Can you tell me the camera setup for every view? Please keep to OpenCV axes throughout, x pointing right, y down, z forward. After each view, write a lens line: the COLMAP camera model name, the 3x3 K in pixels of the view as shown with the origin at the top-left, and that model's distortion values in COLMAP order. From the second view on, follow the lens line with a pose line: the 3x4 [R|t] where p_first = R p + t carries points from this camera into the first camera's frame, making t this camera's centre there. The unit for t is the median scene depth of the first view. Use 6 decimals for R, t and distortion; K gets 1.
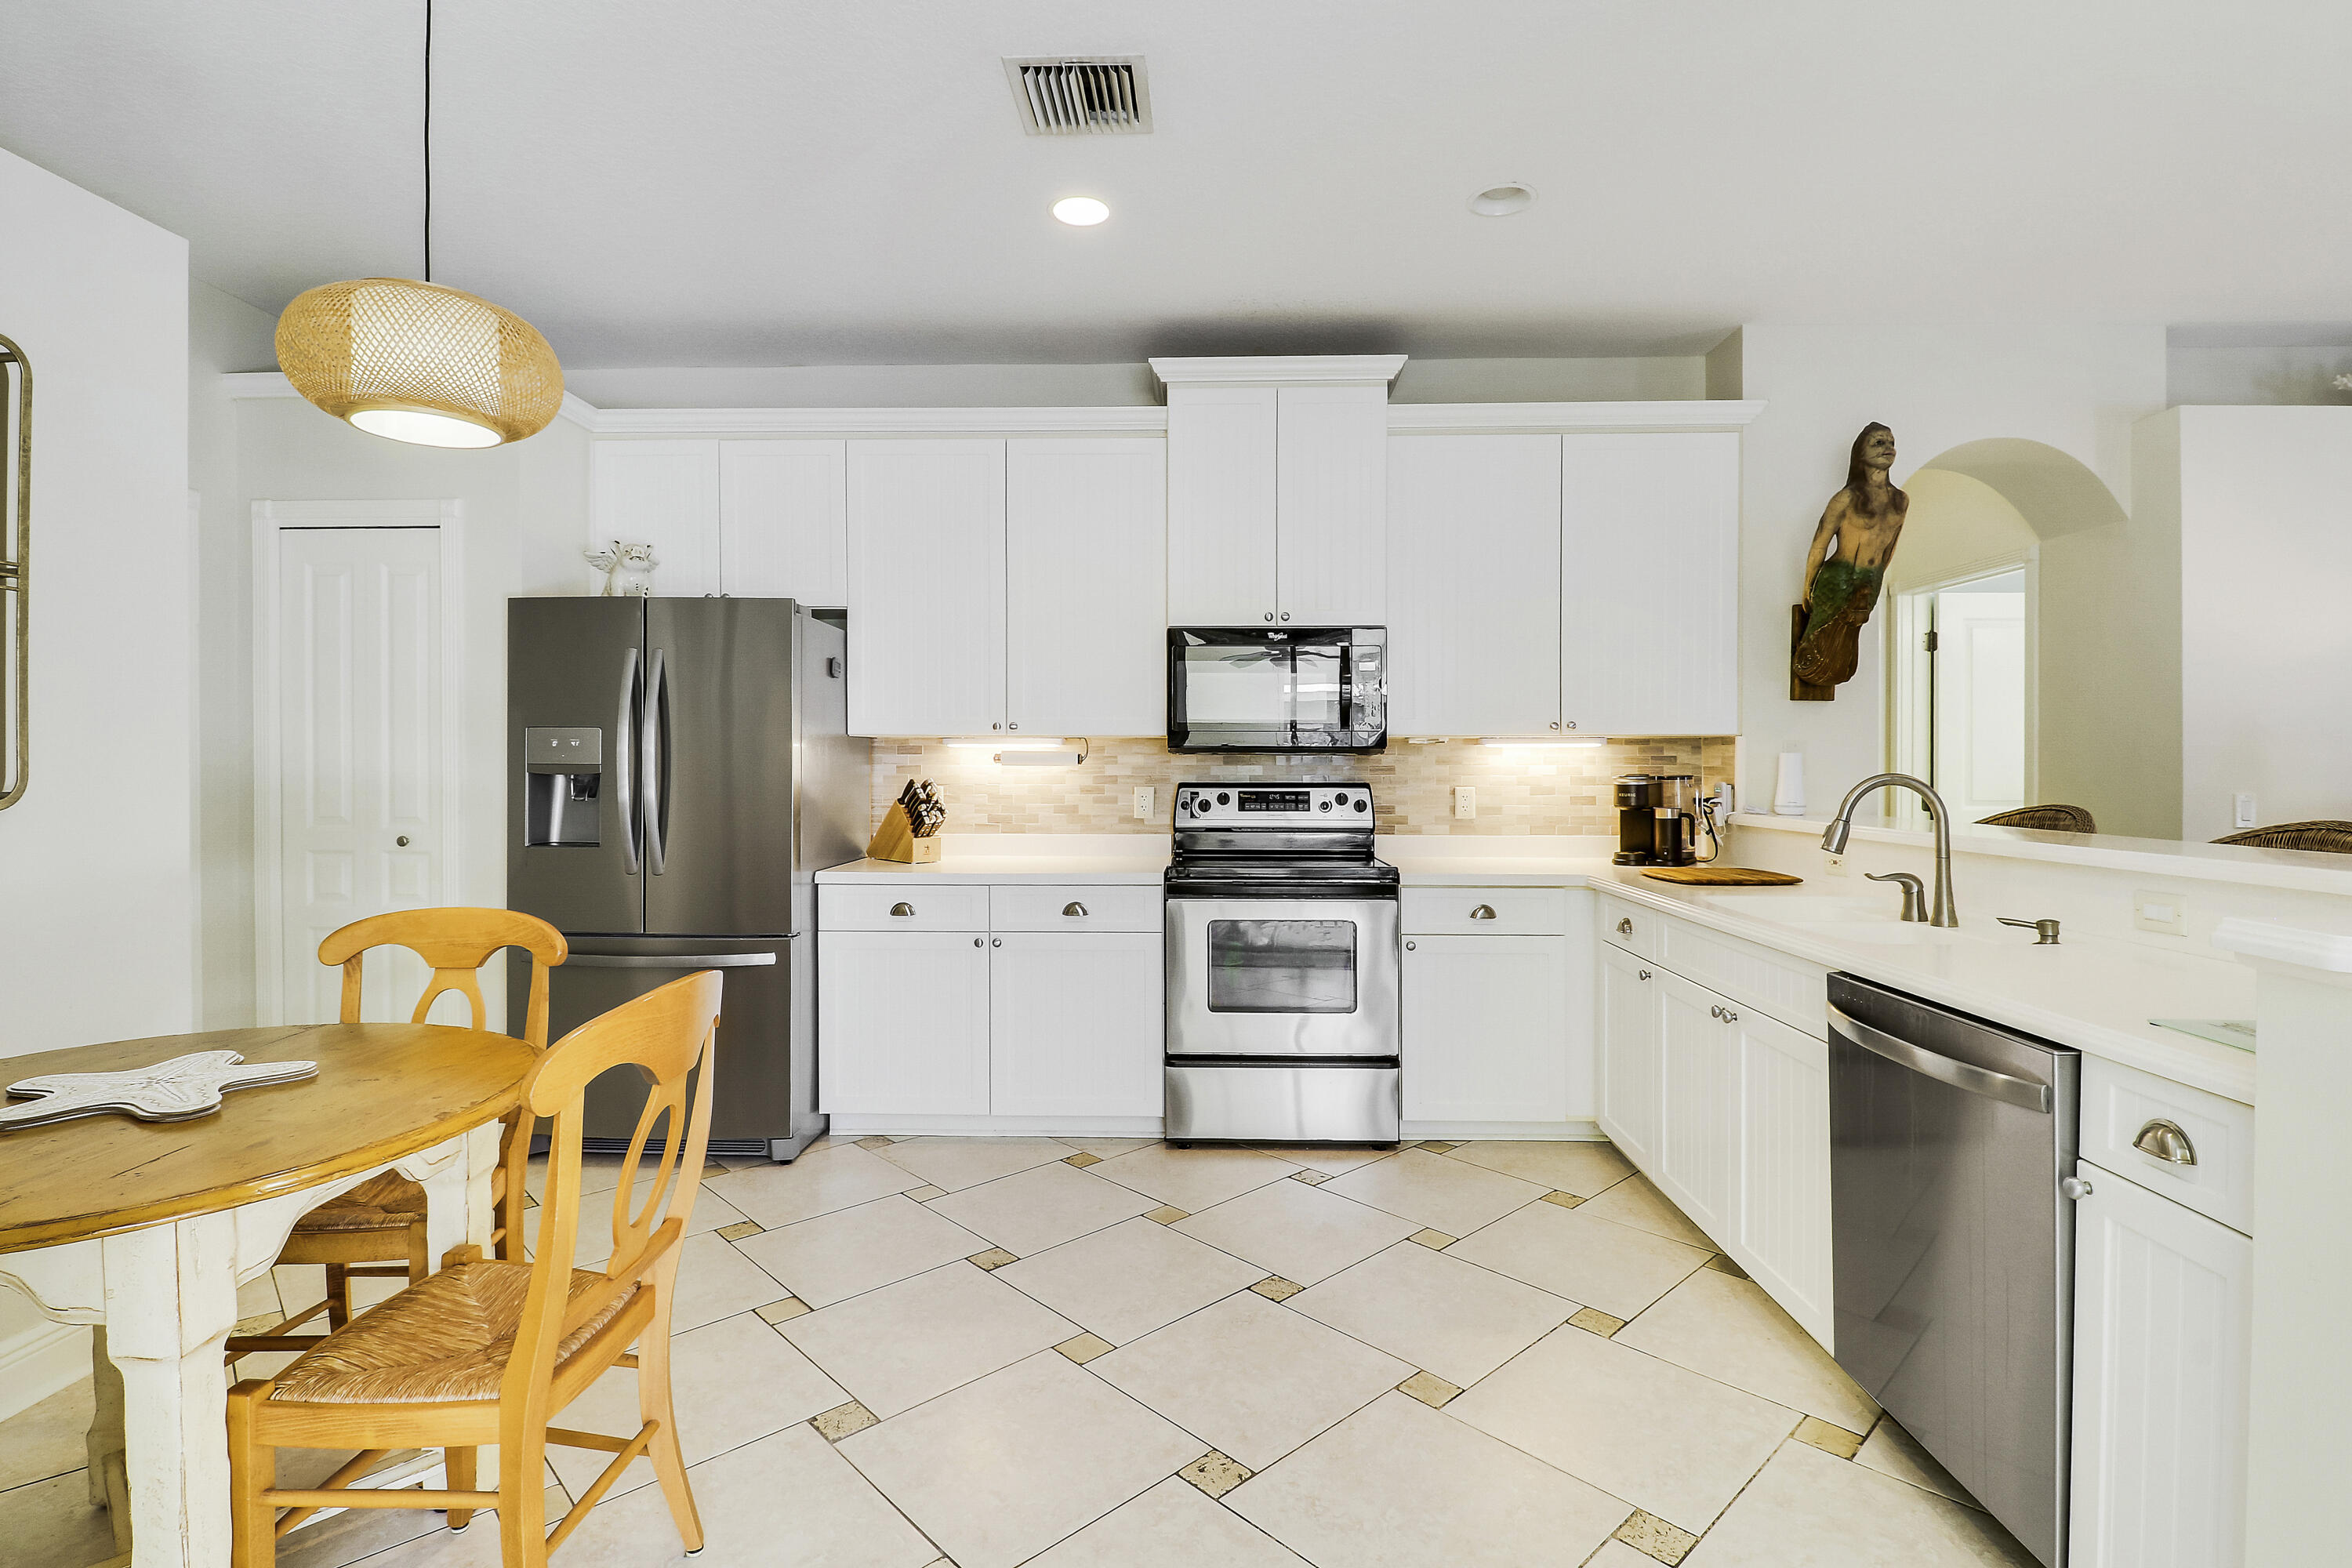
lens RADIAL K [[1117.4, 0, 1184.8], [0, 1117.4, 763.6], [0, 0, 1]] dist [-0.024272, -0.000787]
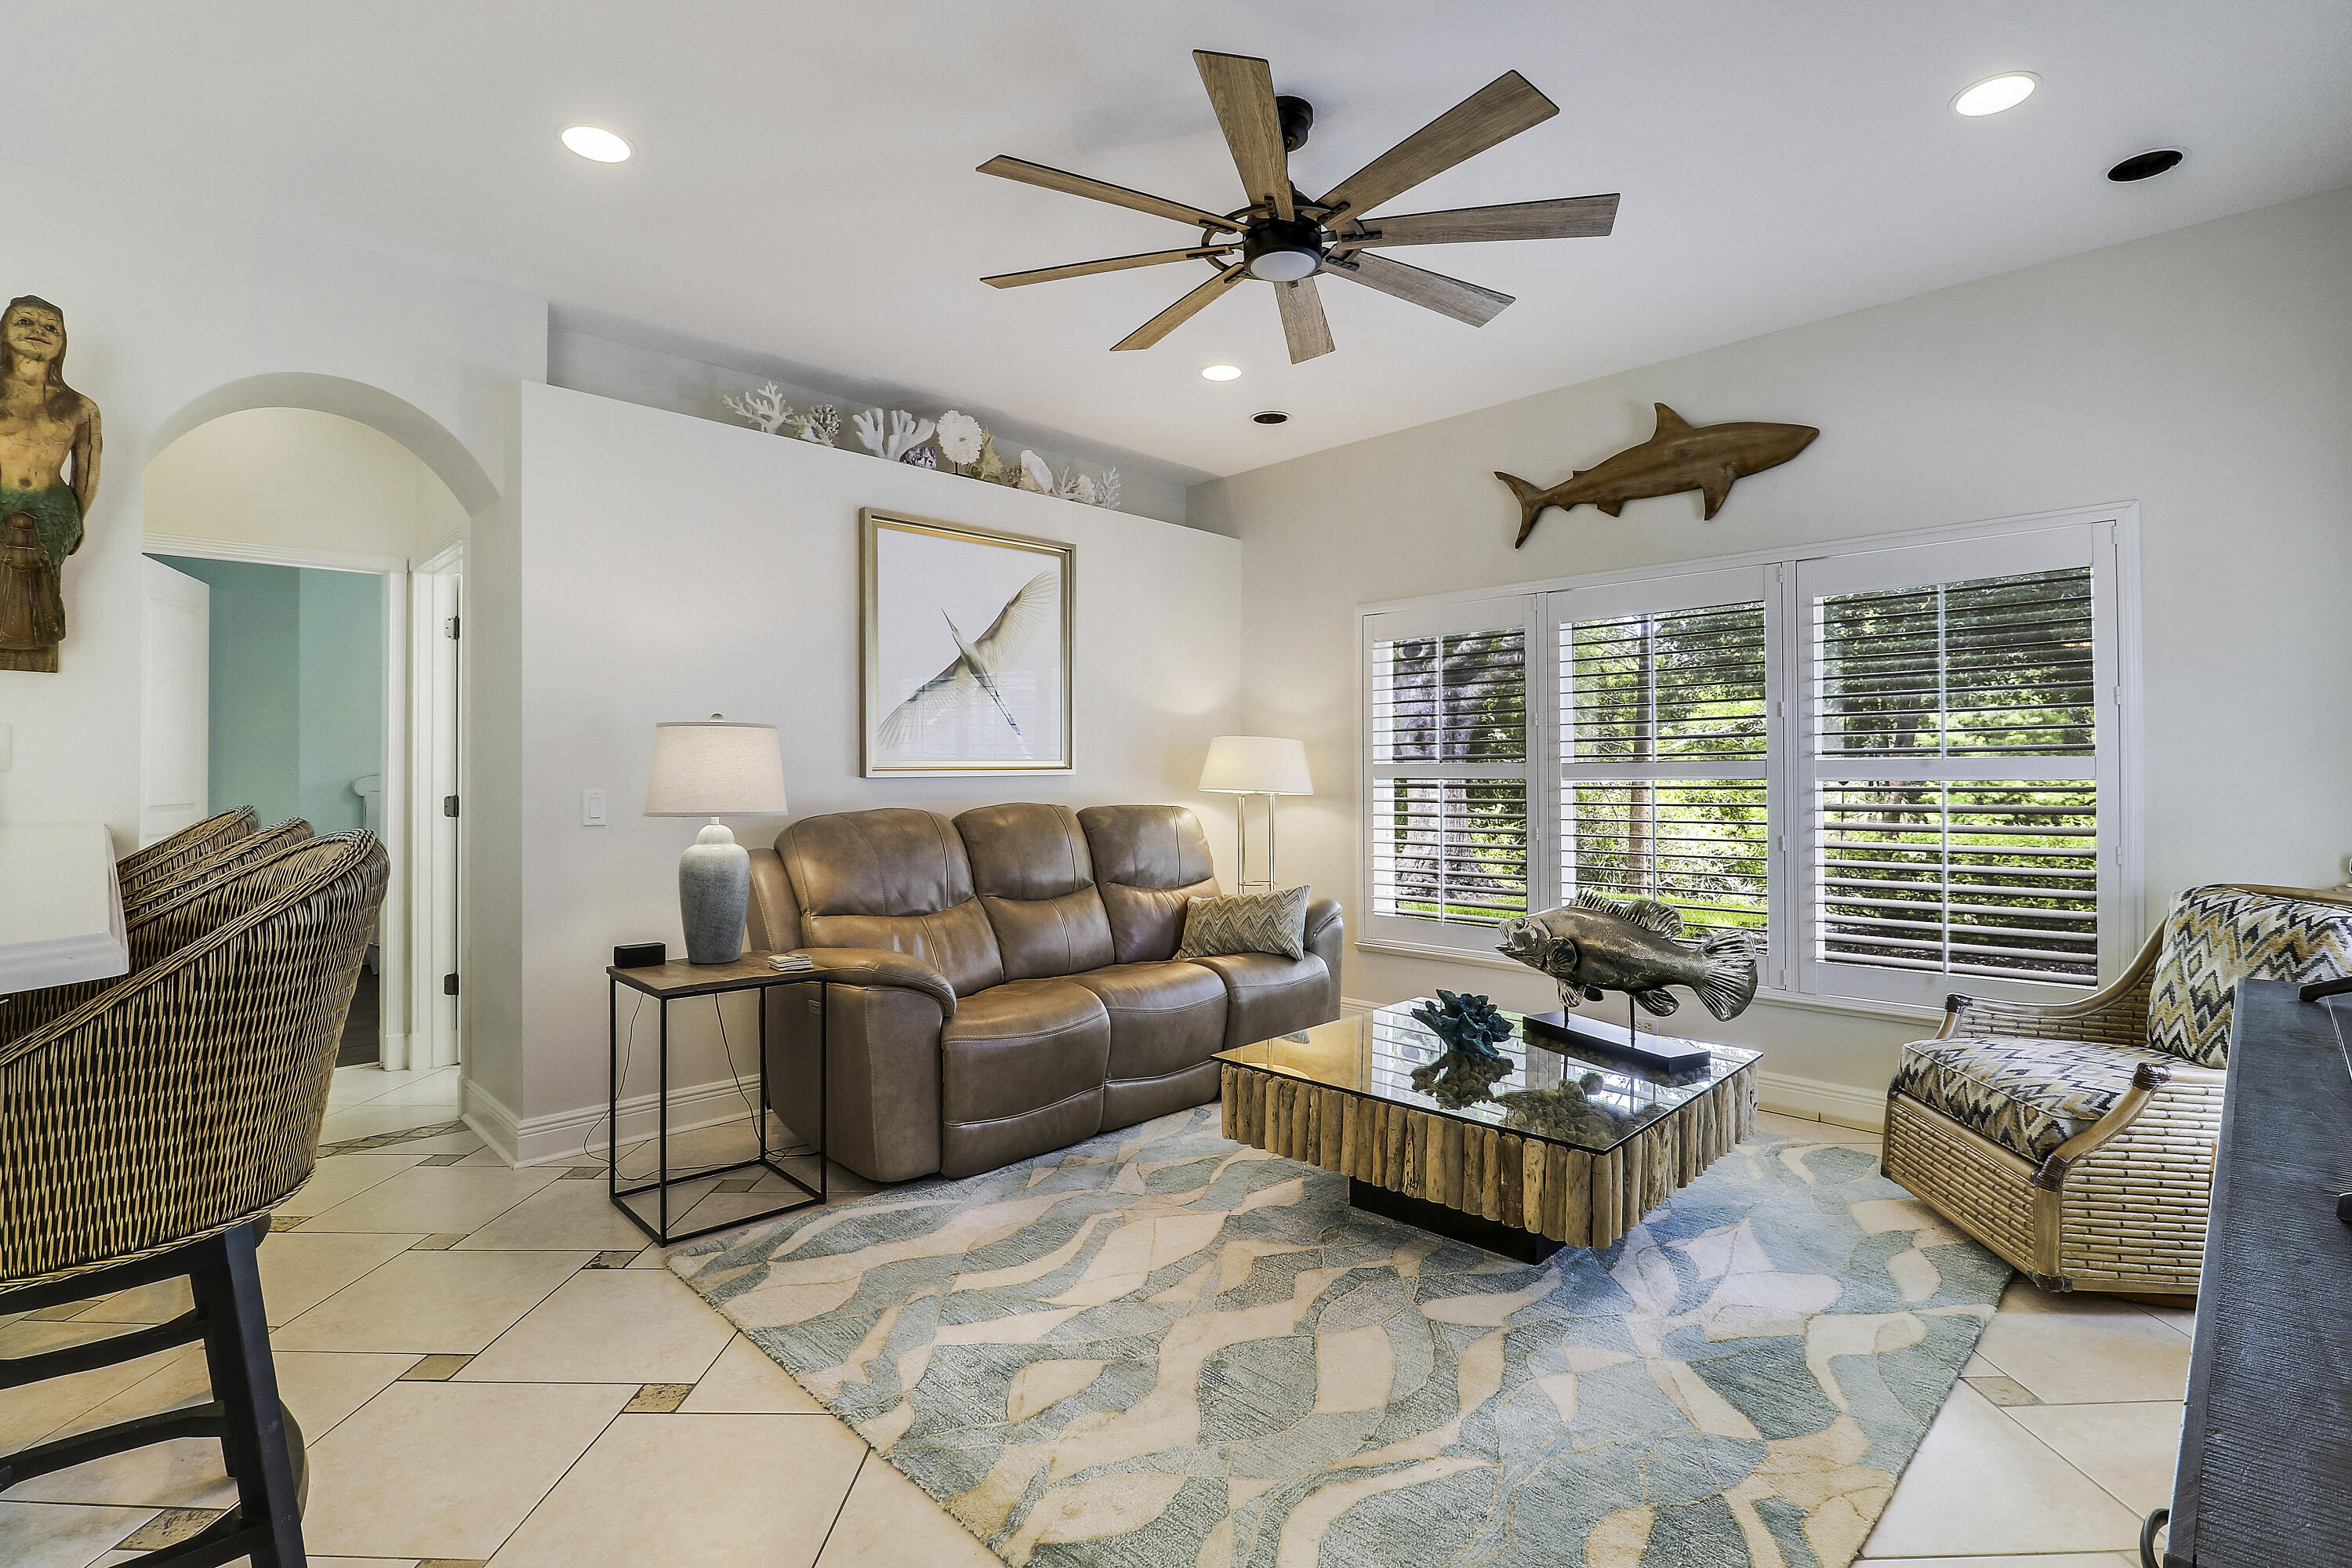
lens RADIAL K [[1096.2, 0, 1175.9], [0, 1096.2, 786.3], [0, 0, 1]] dist [-0.007906, -0.007437]
pose [[0.689972, -0.006898, 0.723803, 0.547787], [0.003665, 0.999975, 0.006036, 0.017934], [-0.723827, -0.001512, 0.689980, -0.051671]]
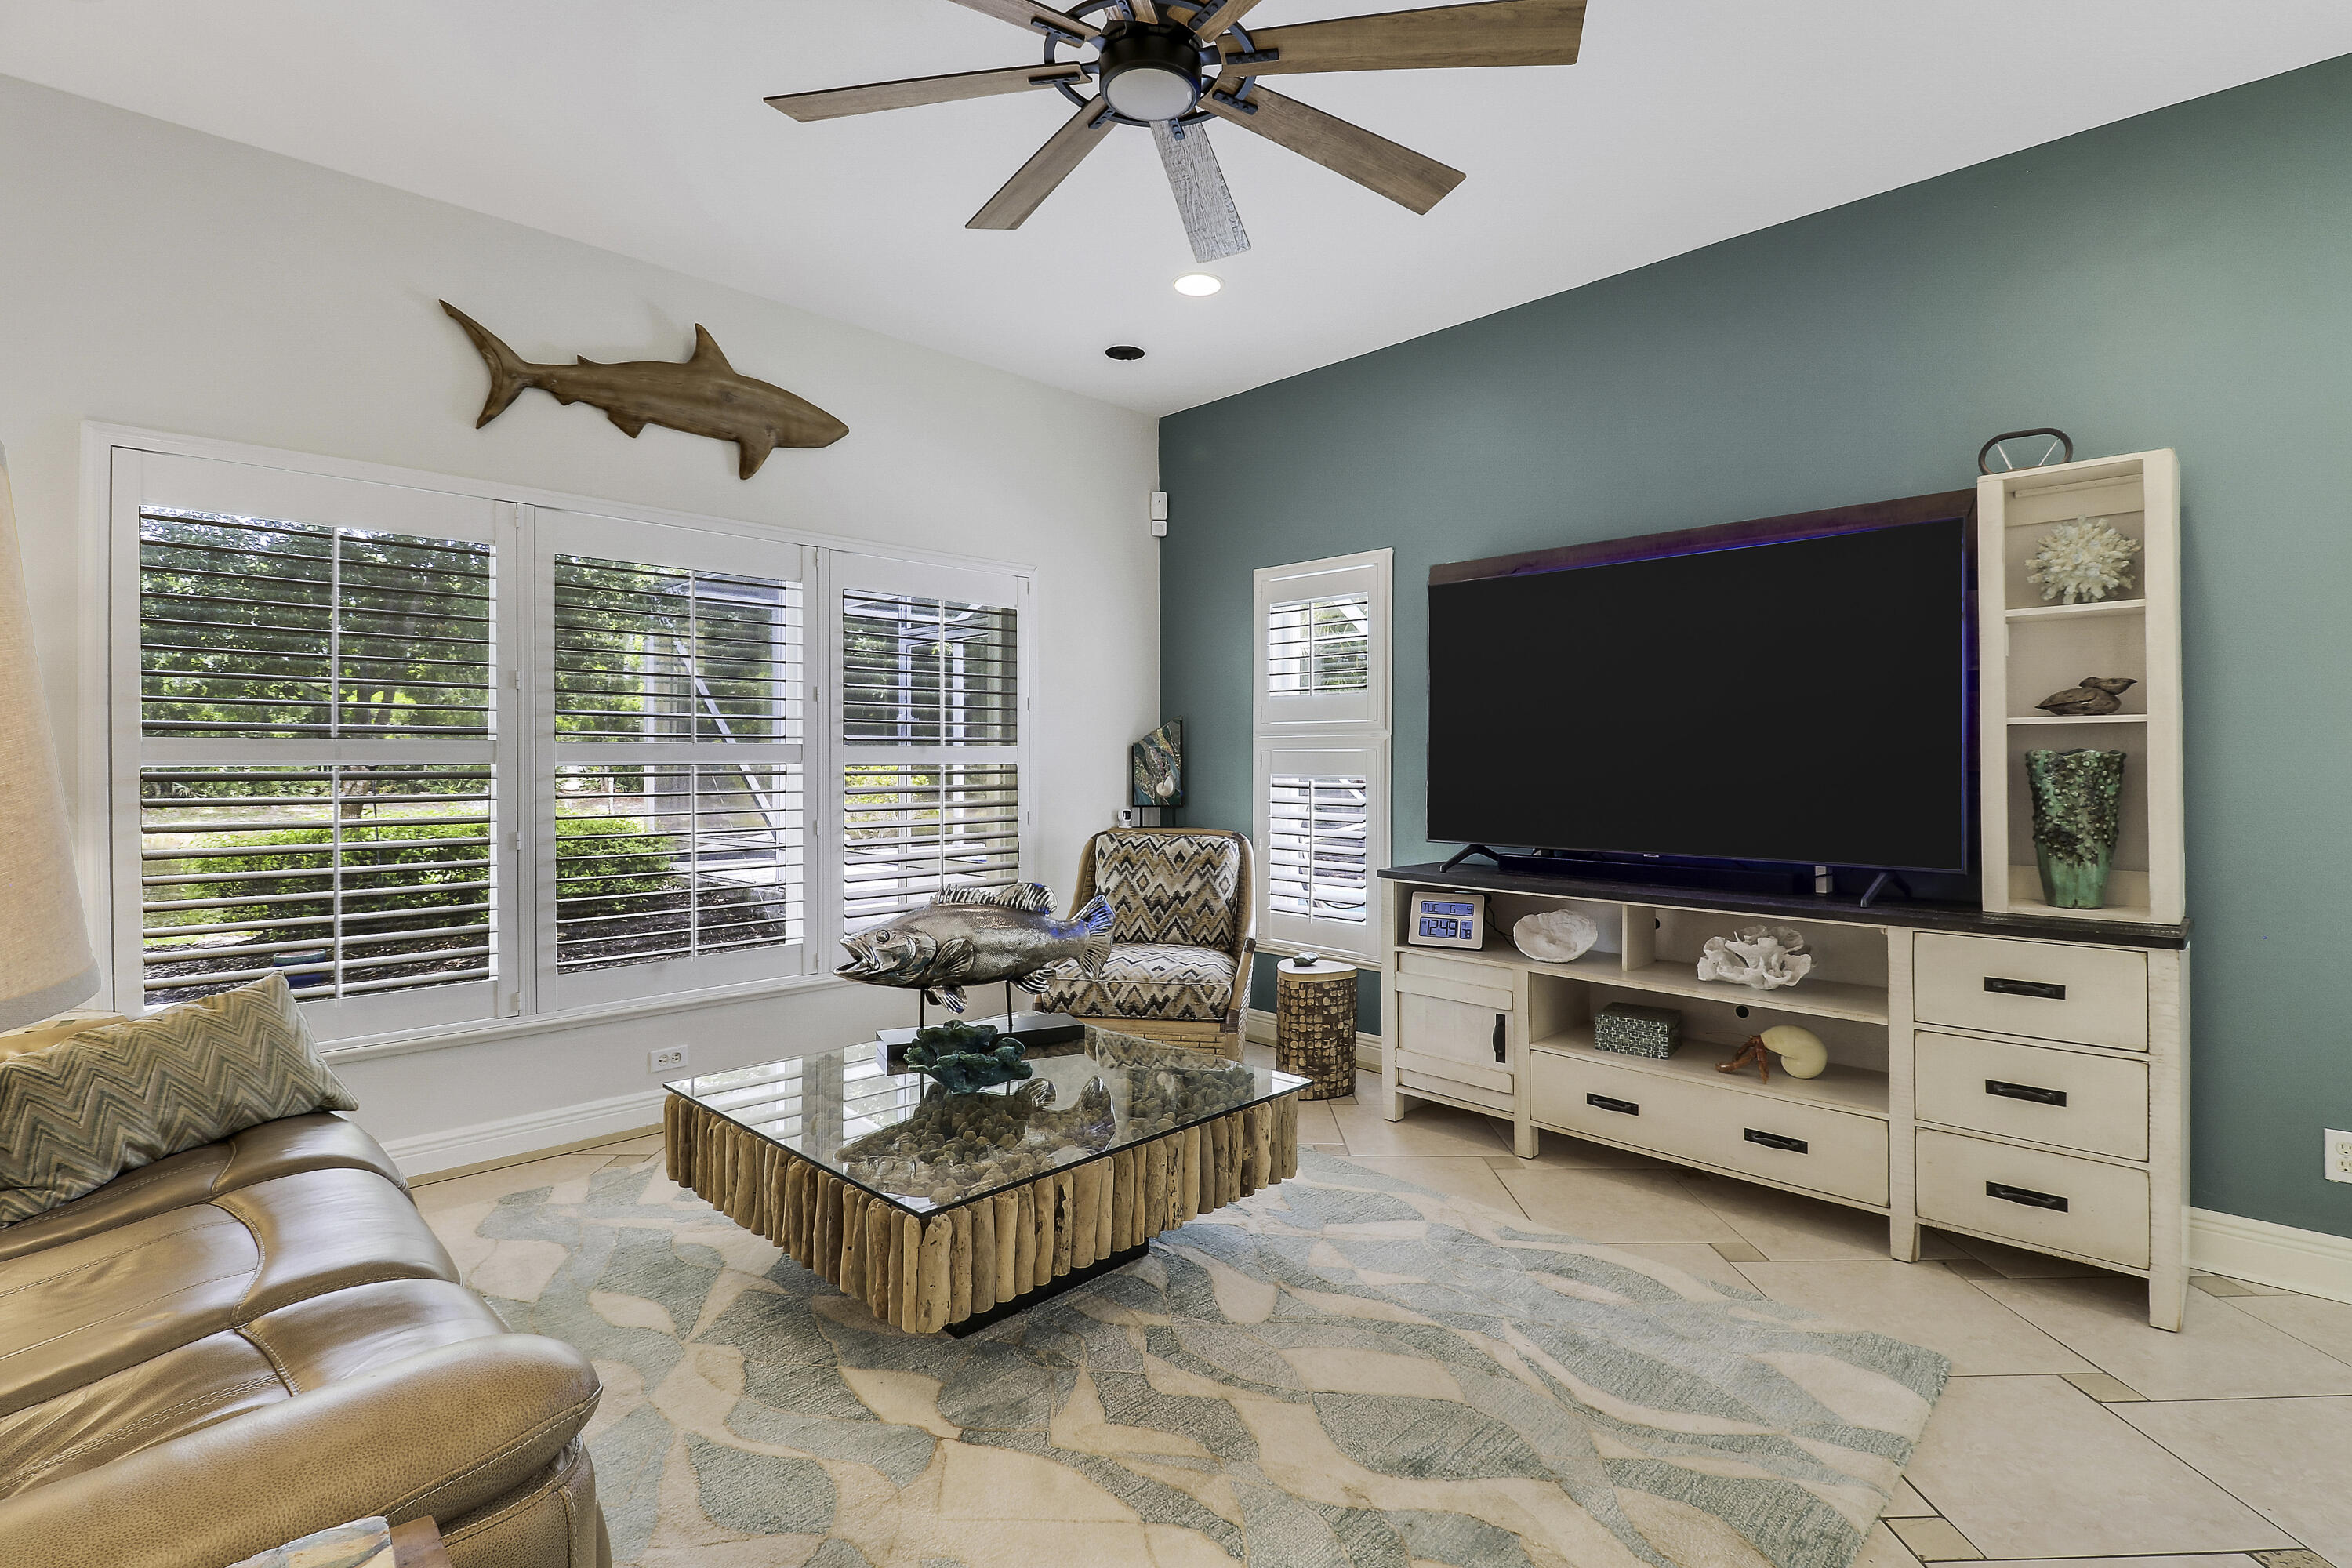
lens RADIAL K [[1096.2, 0, 1199.0], [0, 1096.2, 775.1], [0, 0, 1]] dist [-0.007906, -0.007437]
pose [[-0.730666, -0.011504, 0.682639, 0.702067], [-0.001475, 0.999882, 0.015271, 0.014739], [-0.682734, 0.010151, -0.730597, 0.683694]]
